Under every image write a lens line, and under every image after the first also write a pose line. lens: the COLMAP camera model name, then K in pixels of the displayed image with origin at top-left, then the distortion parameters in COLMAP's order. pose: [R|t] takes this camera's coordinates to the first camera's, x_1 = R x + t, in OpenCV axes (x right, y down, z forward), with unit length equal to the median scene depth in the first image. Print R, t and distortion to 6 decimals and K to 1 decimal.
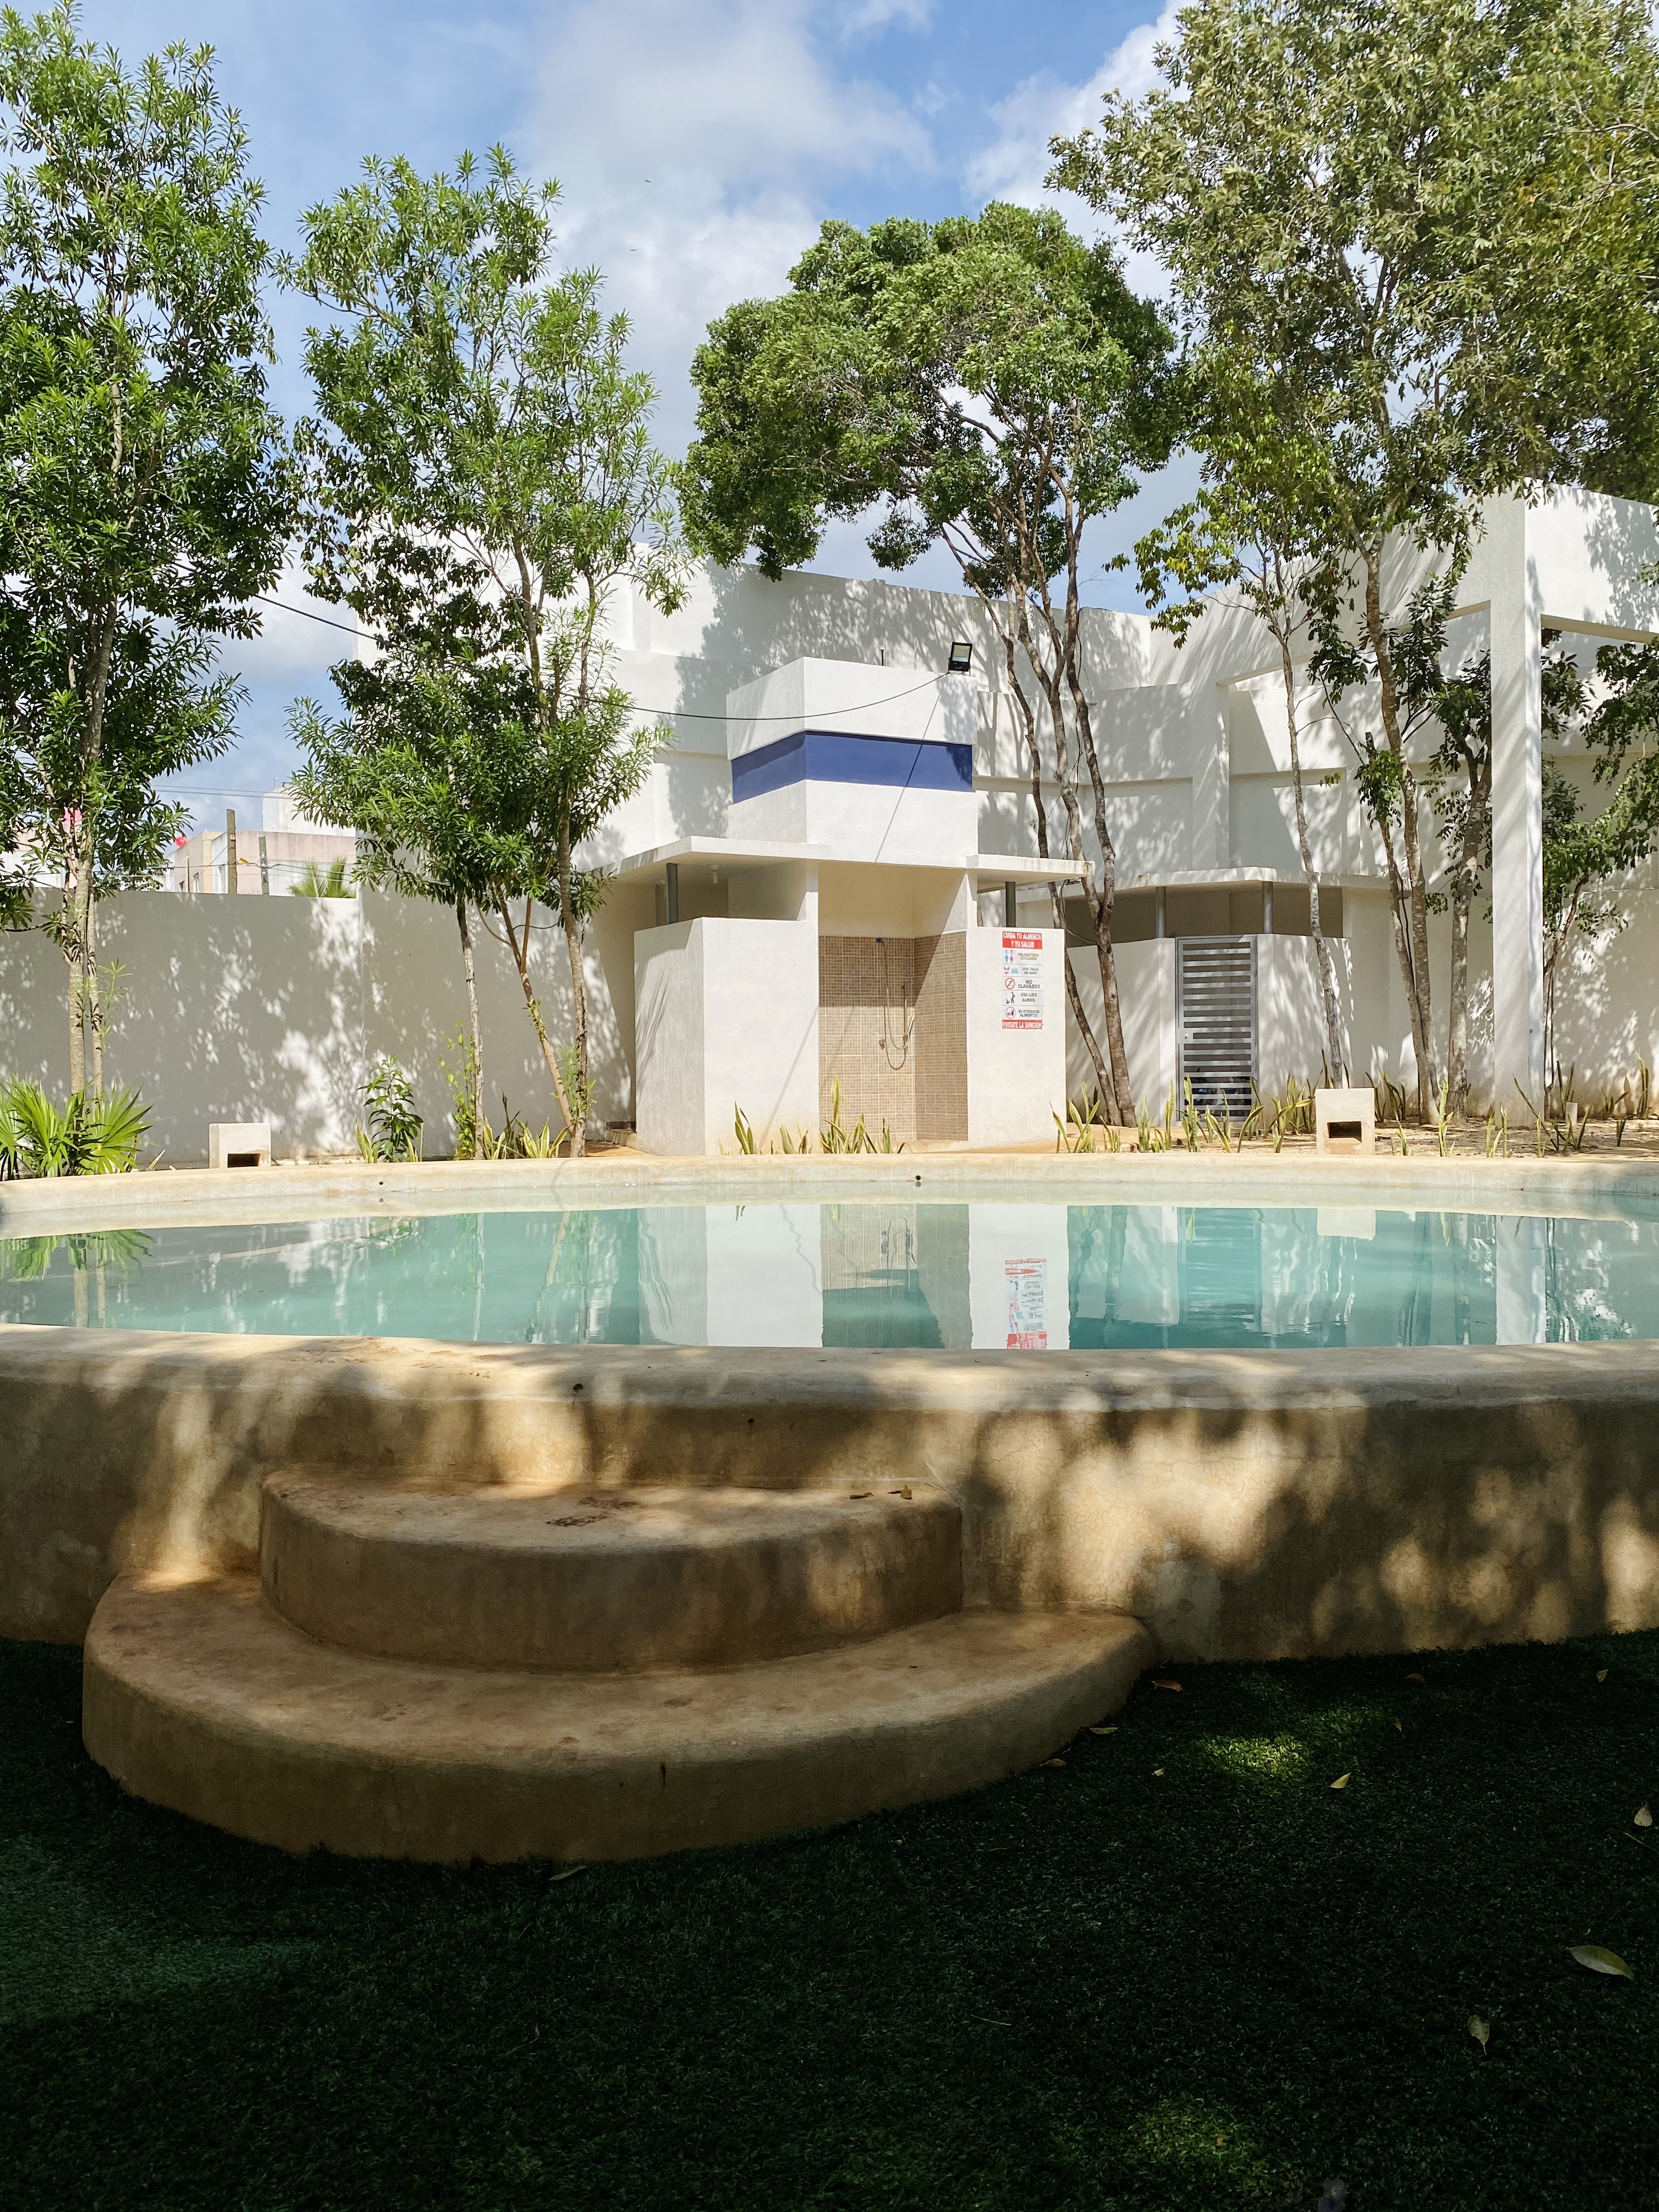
lens RADIAL K [[1703.5, 0, 829.5], [0, 1703.5, 1106.0], [0, 0, 1]] dist [-0.001388, -0.000255]
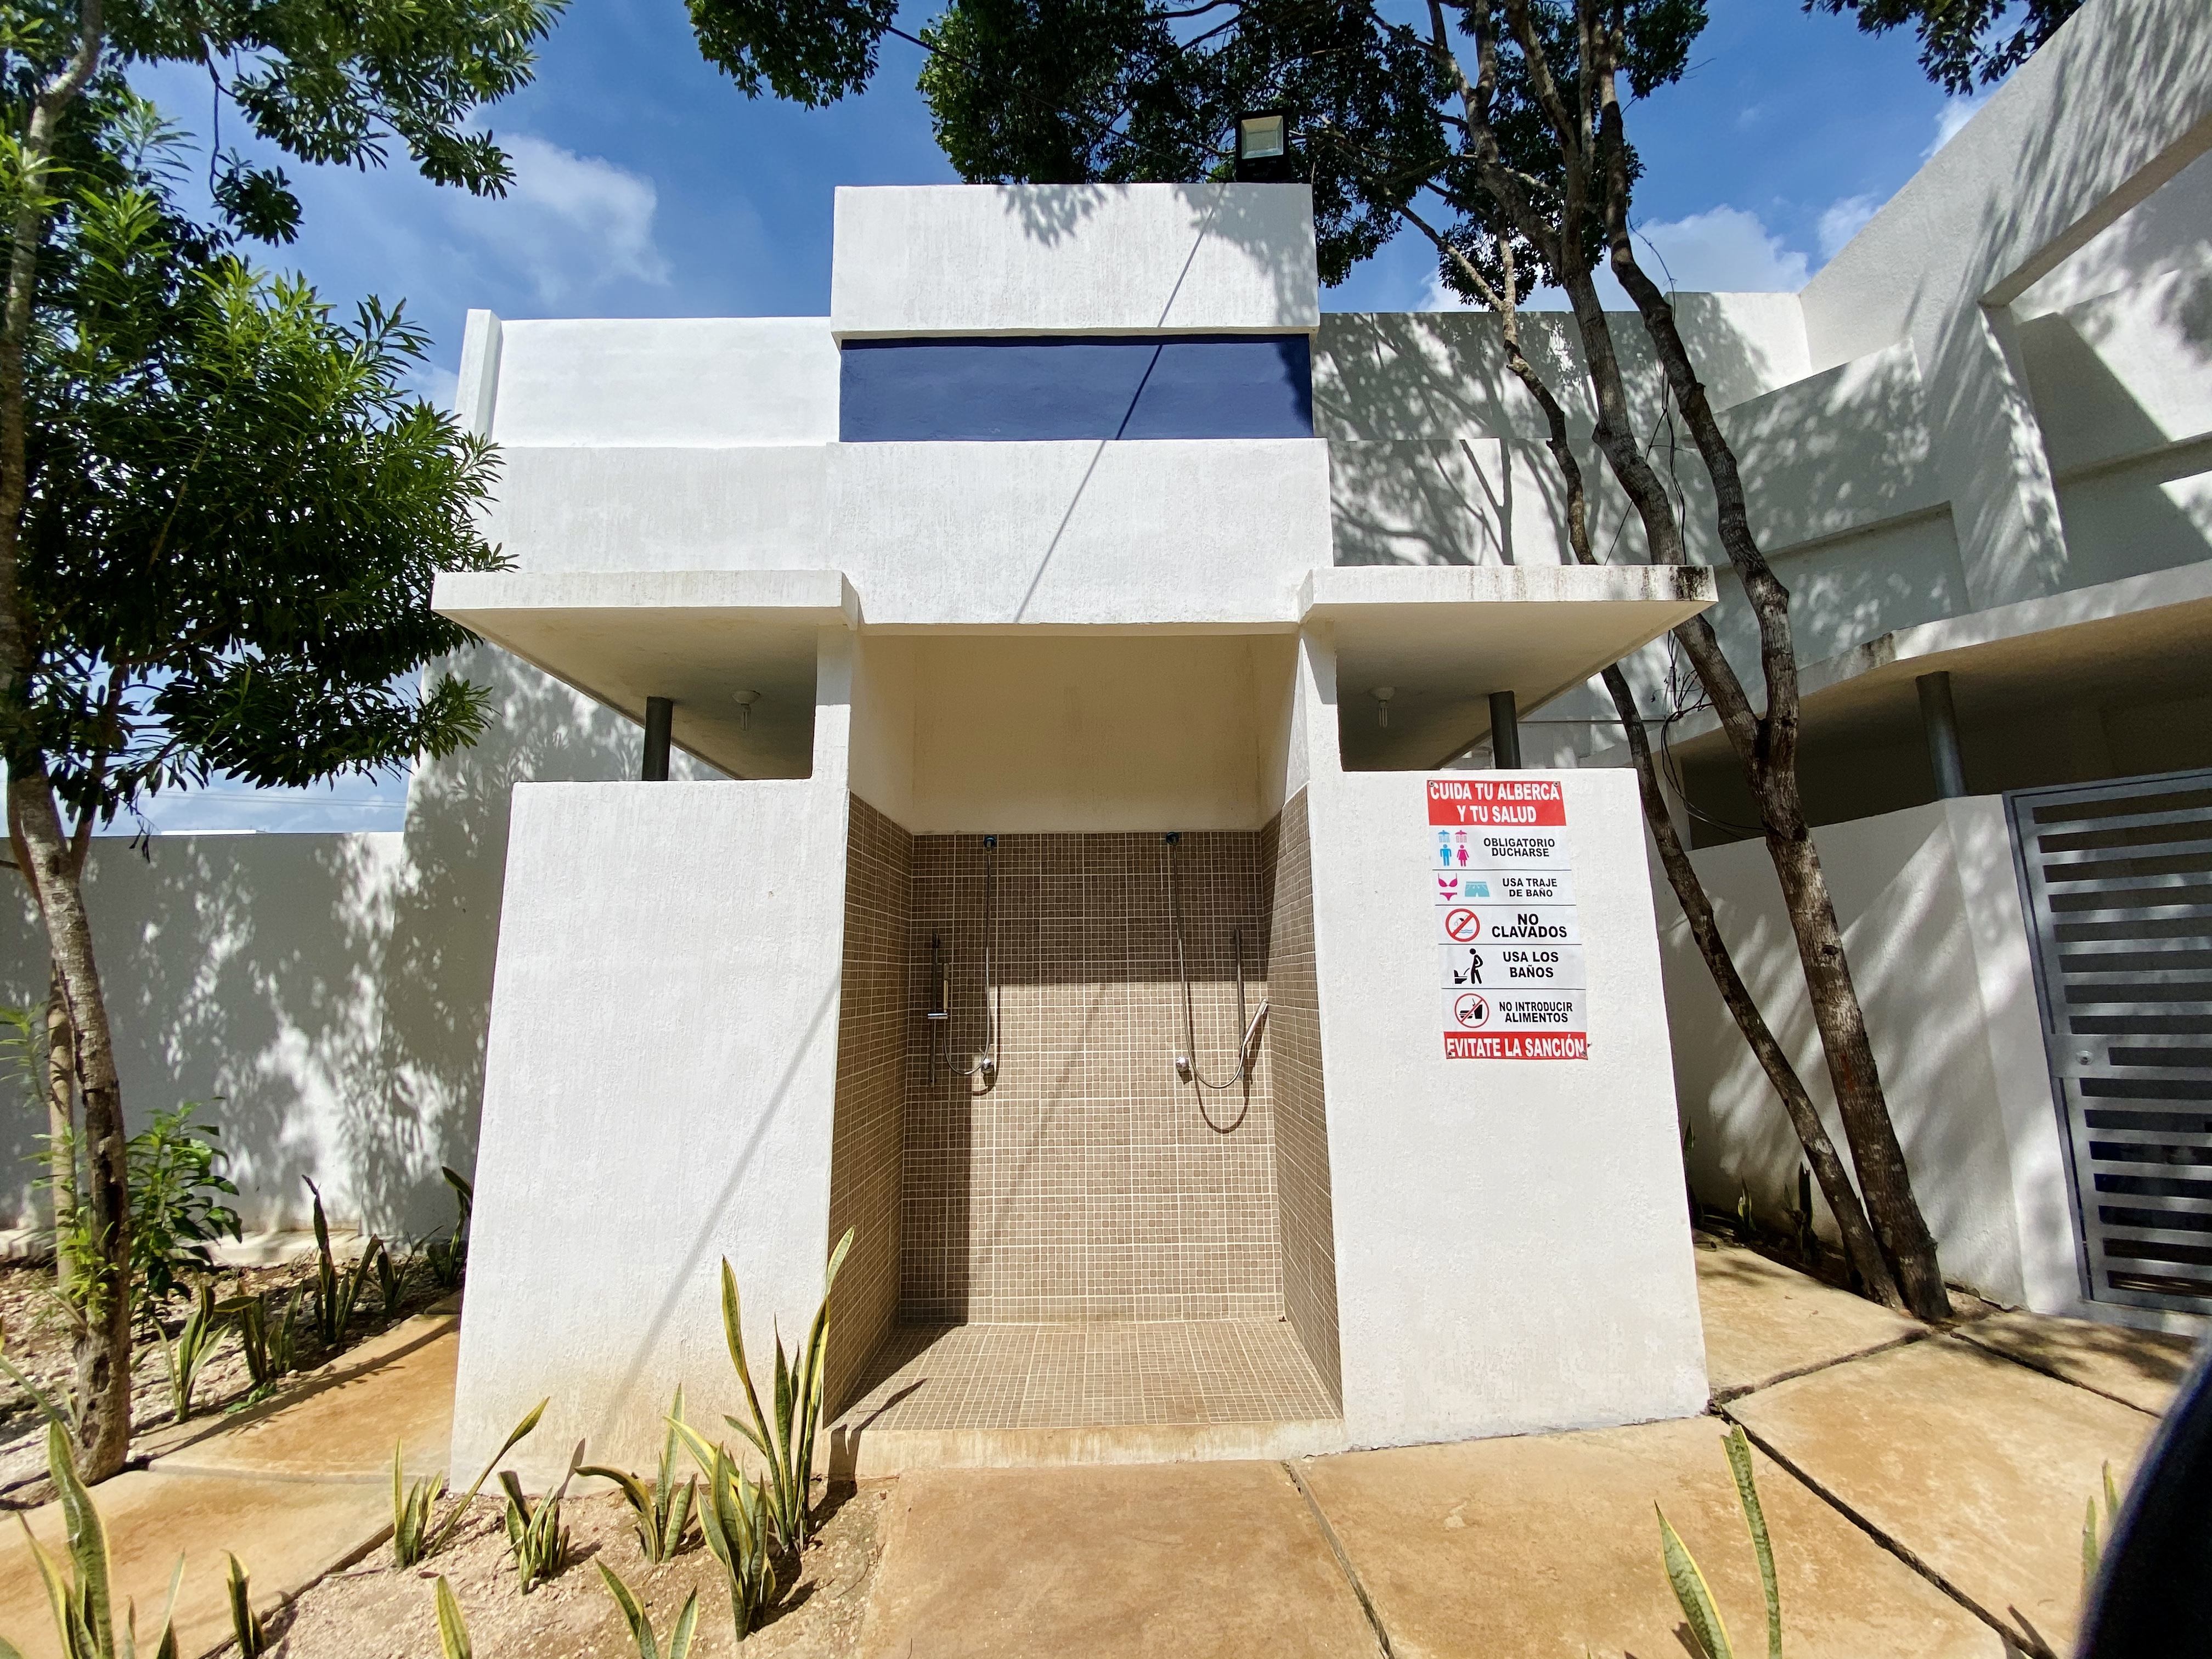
lens RADIAL K [[915.5, 0, 1106.0], [0, 915.5, 829.5], [0, 0, 1]] dist [-0.017712, -0.000134]
pose [[0.881702, -0.071504, -0.466357, 0.129500], [-0.010743, 0.985150, -0.171360, -0.058399], [0.471684, 0.156098, 0.867841, 0.797089]]
